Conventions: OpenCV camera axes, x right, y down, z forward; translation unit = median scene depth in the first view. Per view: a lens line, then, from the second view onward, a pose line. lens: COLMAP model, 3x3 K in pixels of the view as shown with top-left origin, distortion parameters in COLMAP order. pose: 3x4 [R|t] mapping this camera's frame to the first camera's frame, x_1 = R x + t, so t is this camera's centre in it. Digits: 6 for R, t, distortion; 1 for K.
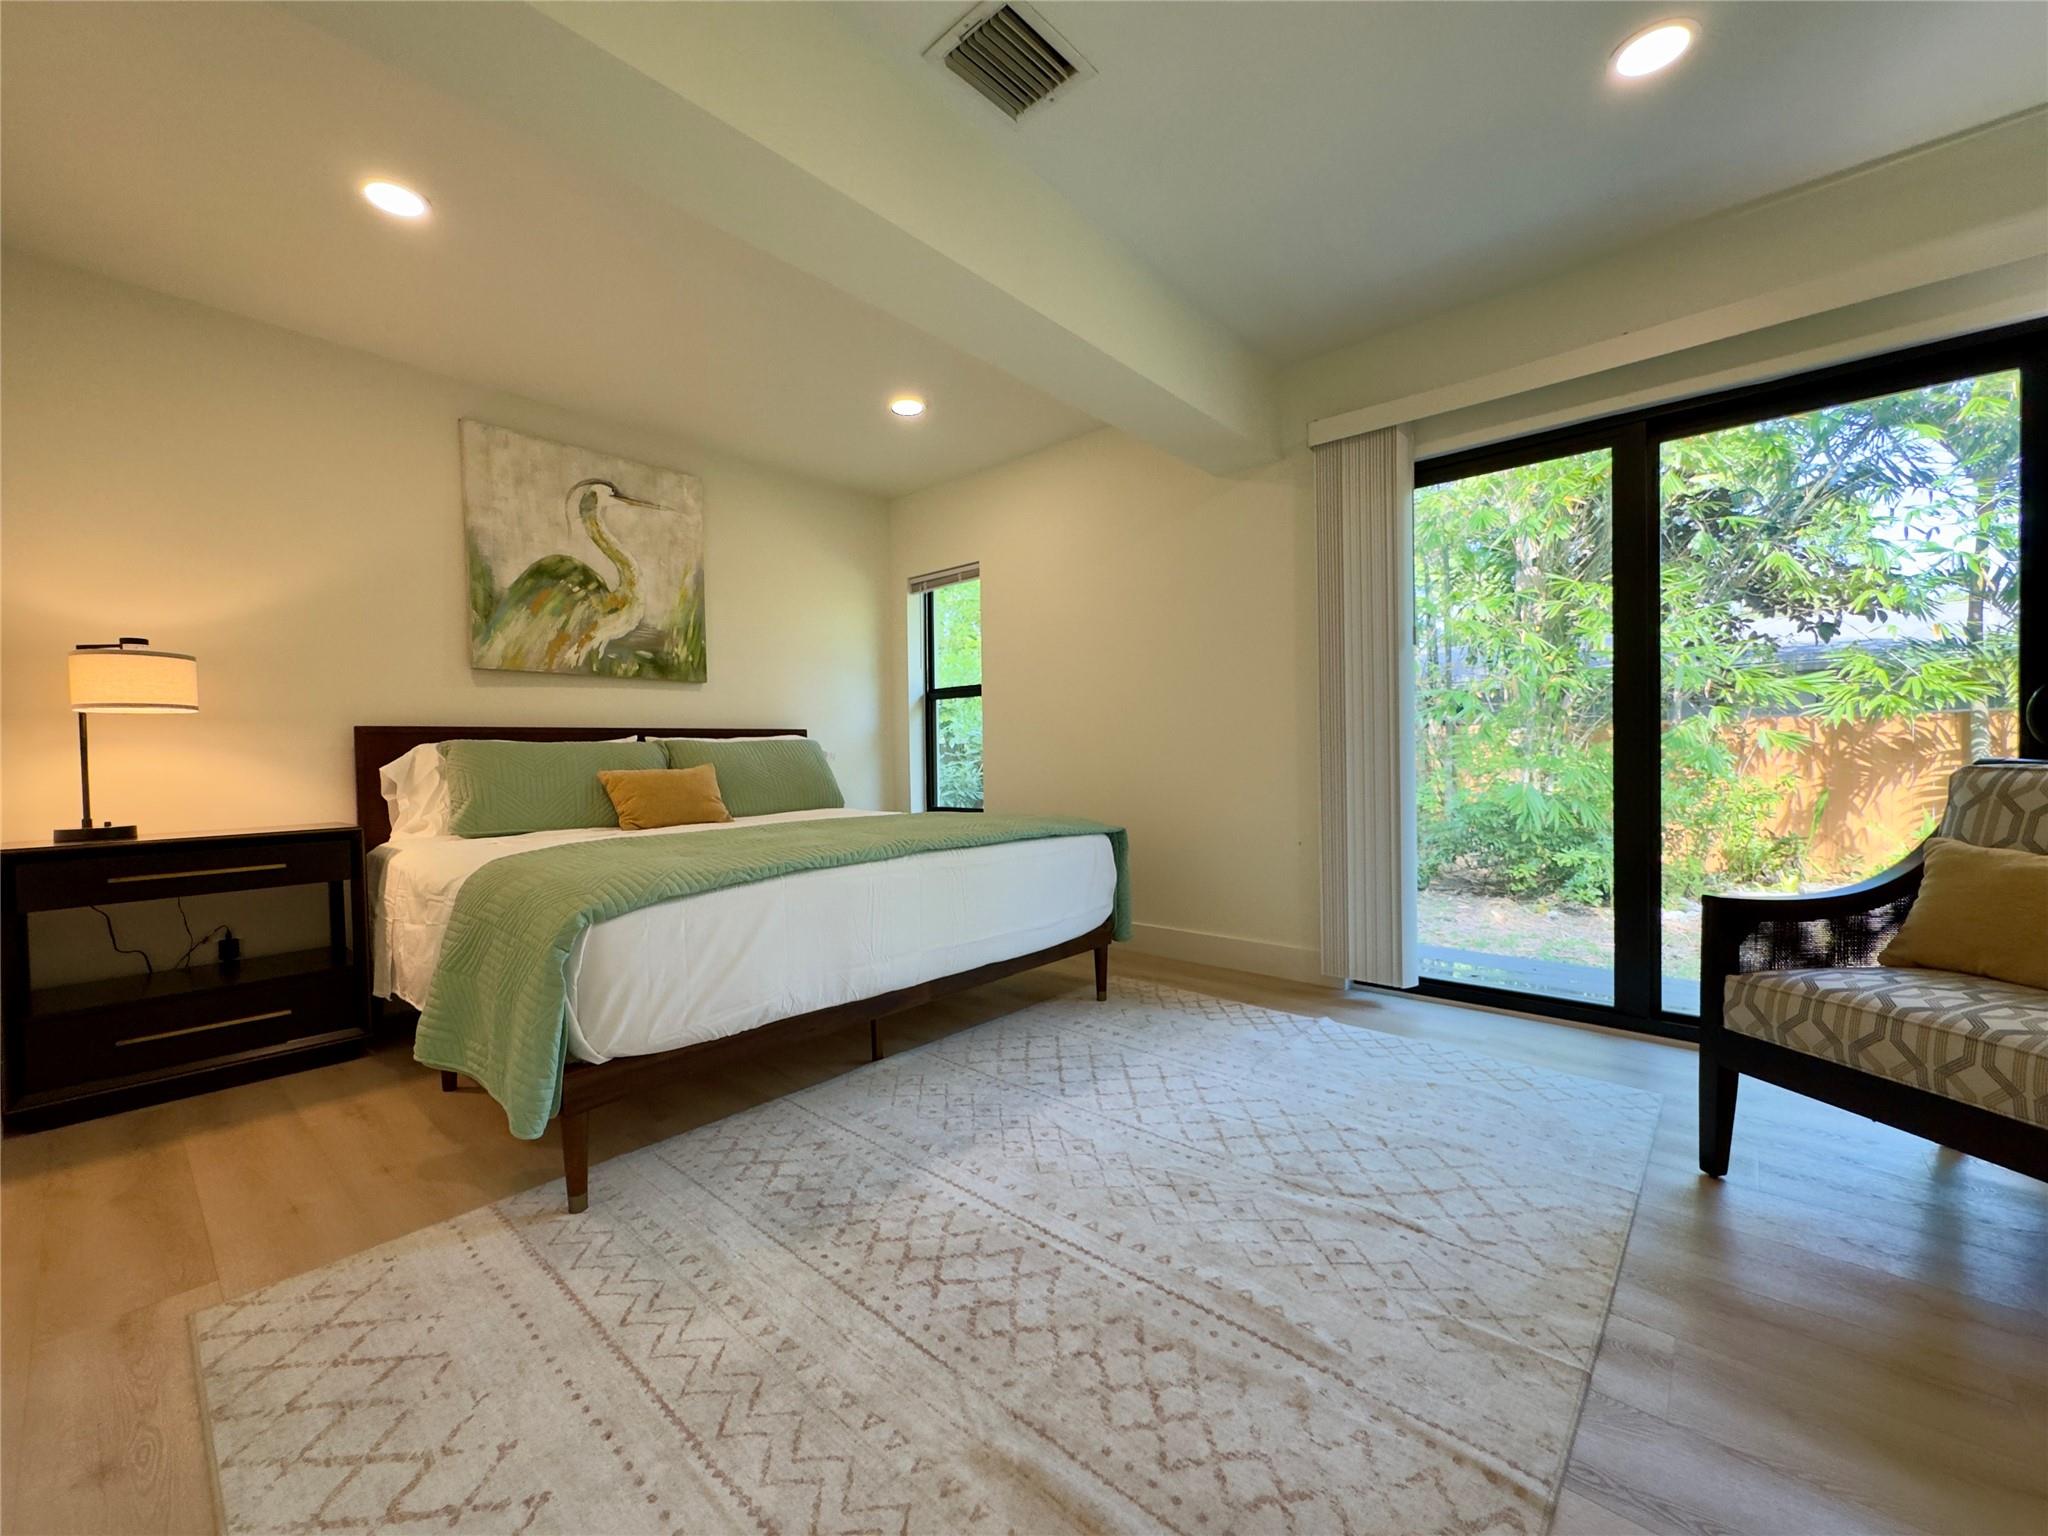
lens RADIAL K [[820.5, 0, 1011.5], [0, 820.5, 764.8], [0, 0, 1]] dist [-0.001678, -0.000821]
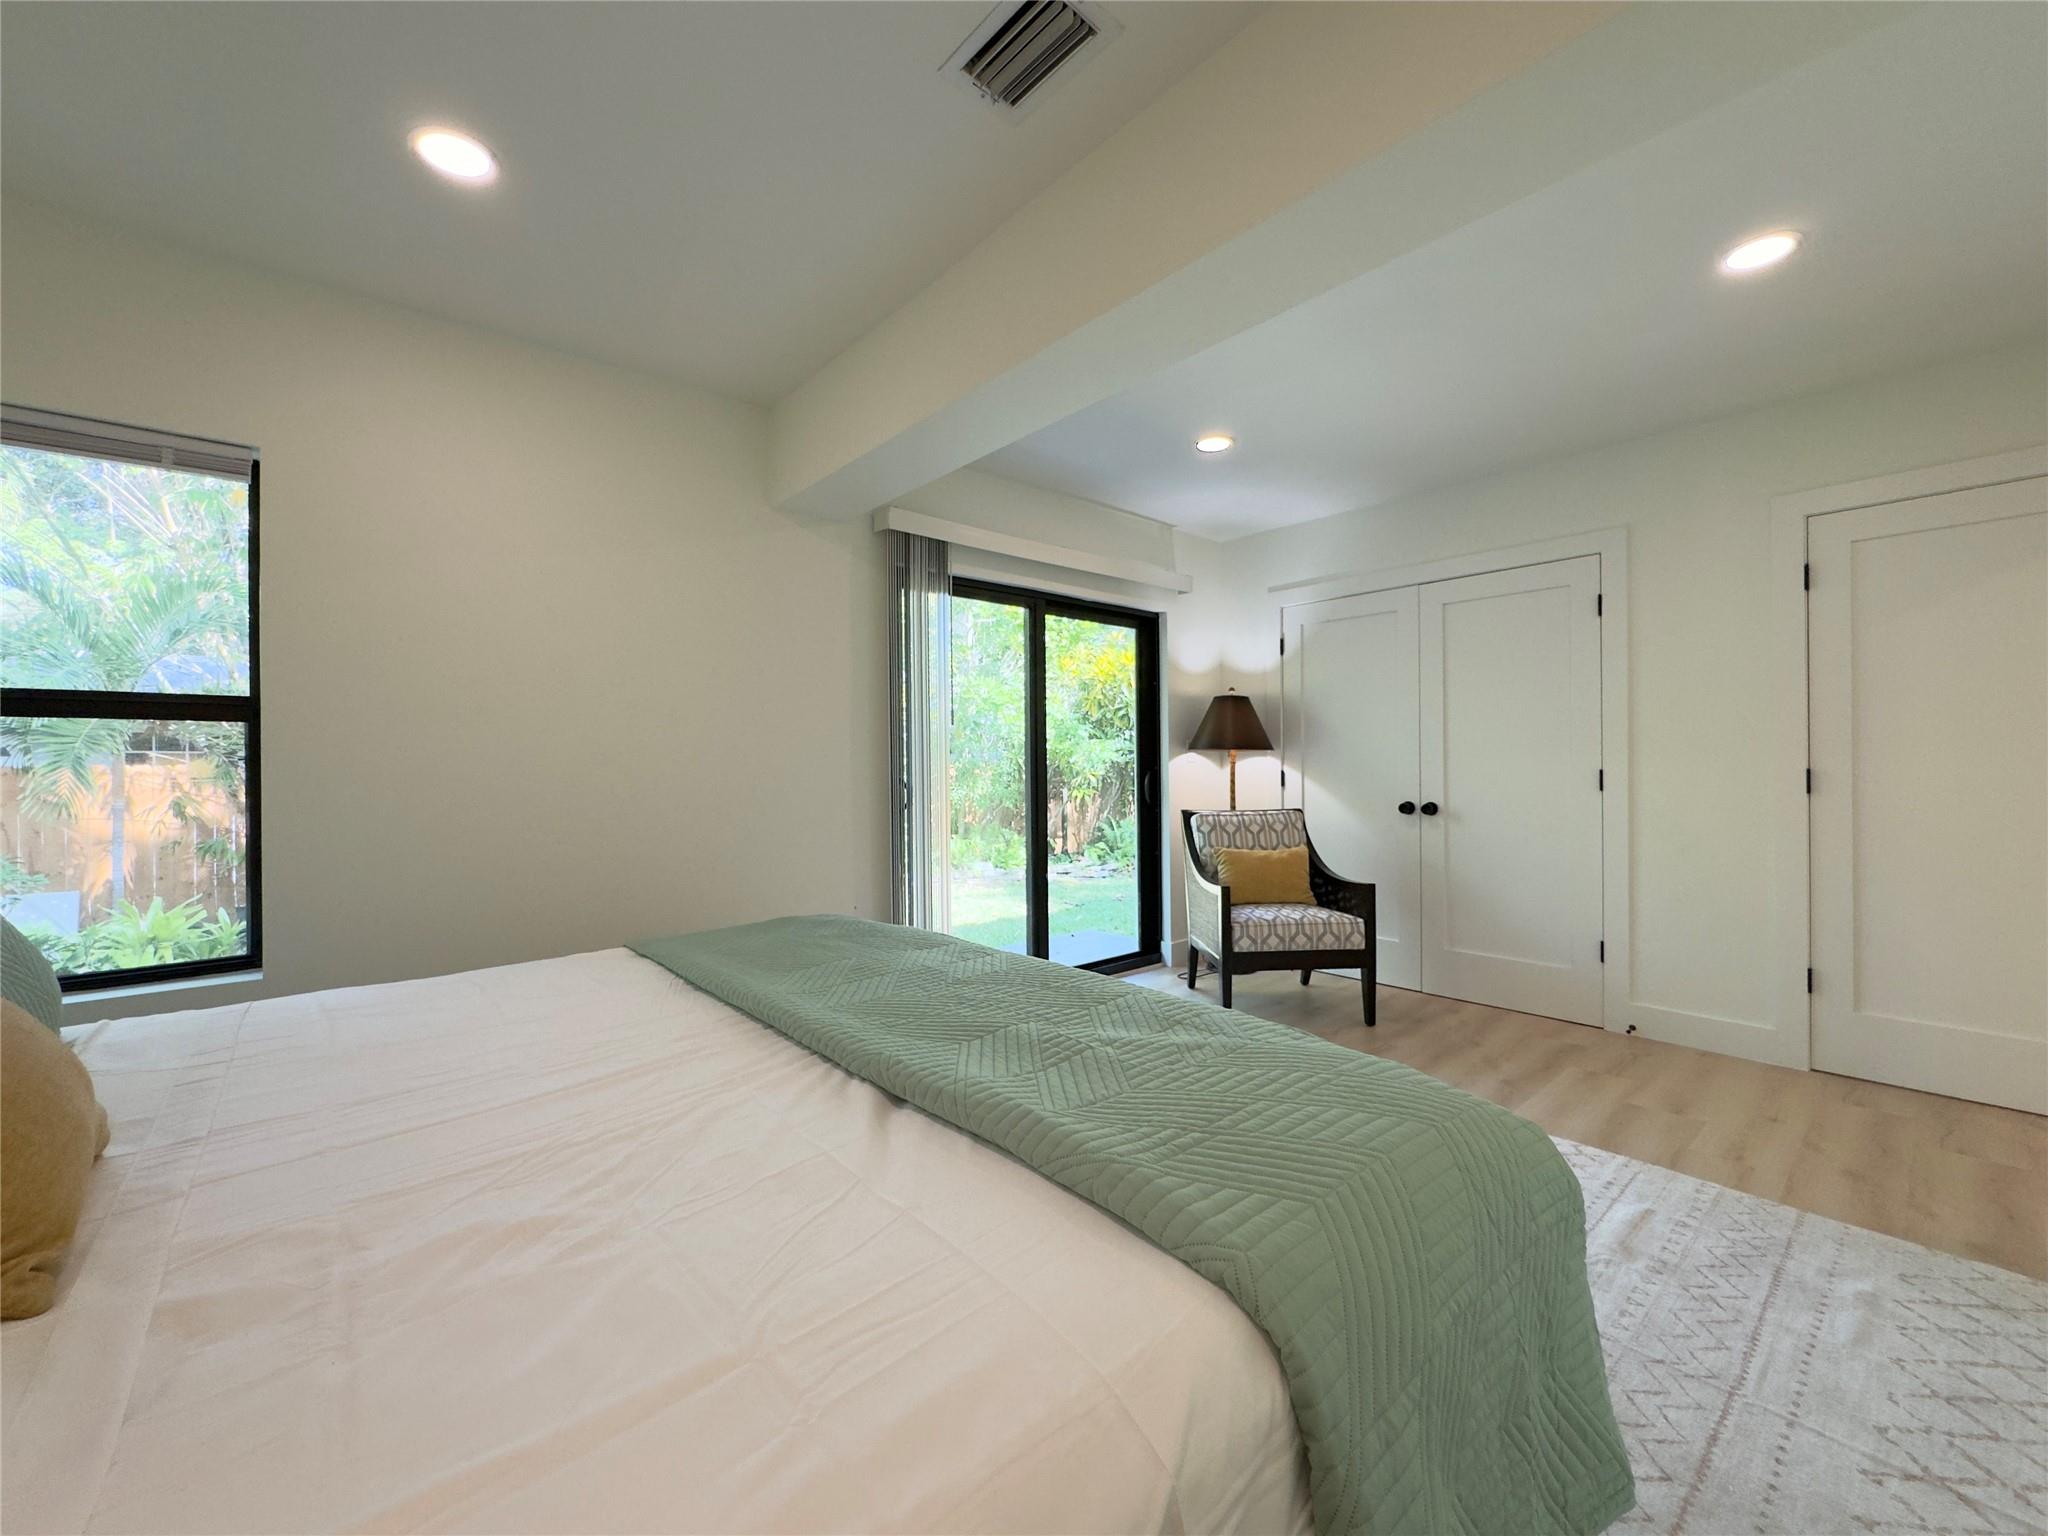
lens RADIAL K [[820.5, 0, 1010.0], [0, 820.5, 766.4], [0, 0, 1]] dist [-0.001678, -0.000821]
pose [[0.125112, 0.007748, 0.992112, -1.295927], [0.019222, 0.999763, -0.010232, -0.123327], [-0.991956, 0.020350, 0.124933, 1.388202]]
